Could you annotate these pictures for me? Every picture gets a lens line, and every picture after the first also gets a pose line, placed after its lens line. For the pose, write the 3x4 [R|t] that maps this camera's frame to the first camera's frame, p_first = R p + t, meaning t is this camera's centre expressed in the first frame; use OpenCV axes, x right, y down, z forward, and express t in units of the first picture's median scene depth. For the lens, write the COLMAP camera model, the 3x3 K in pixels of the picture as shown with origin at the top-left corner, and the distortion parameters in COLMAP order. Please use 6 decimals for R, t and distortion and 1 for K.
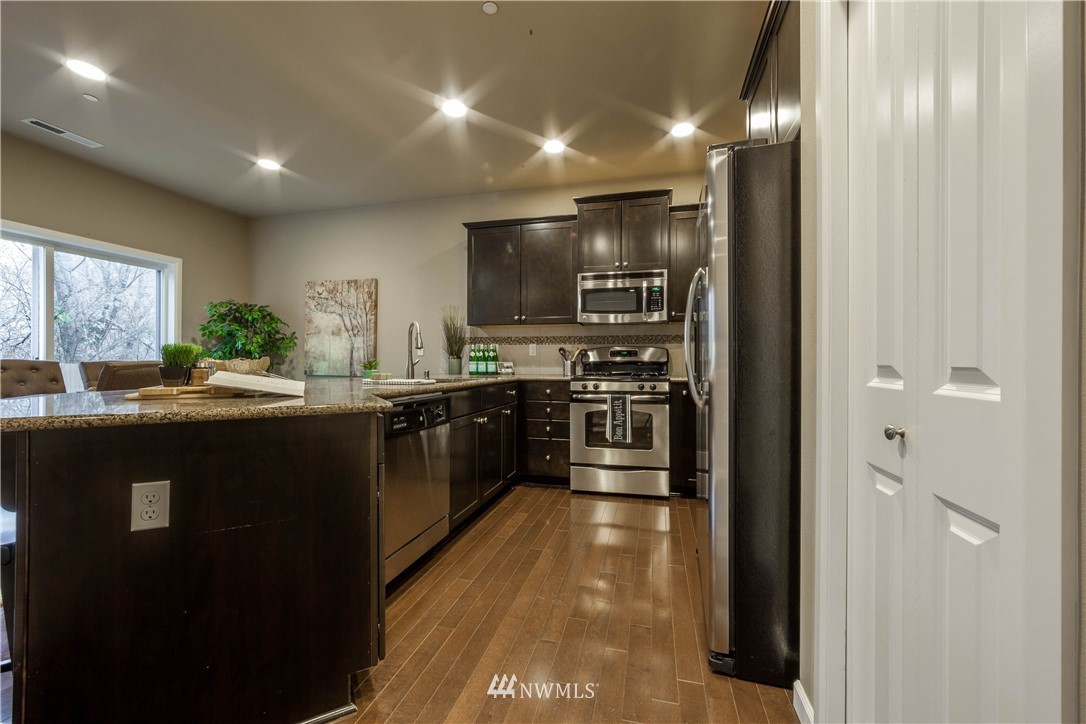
lens RADIAL K [[431.0, 0, 550.5], [0, 431.0, 362.1], [0, 0, 1]] dist [0.002152, 0.001445]
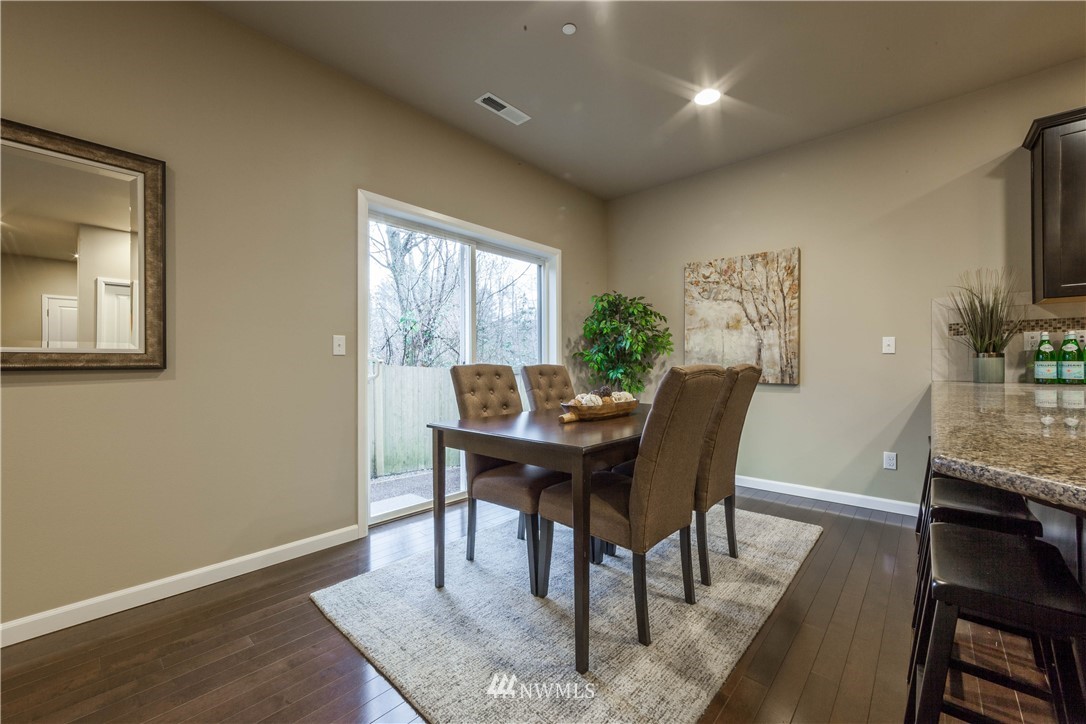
lens RADIAL K [[431.0, 0, 538.5], [0, 431.0, 360.2], [0, 0, 1]] dist [0.002152, 0.001445]
pose [[0.904122, -0.012240, -0.427100, -0.492358], [0.009088, 0.999914, -0.009418, -0.003051], [0.427179, 0.004634, 0.904155, 0.167469]]
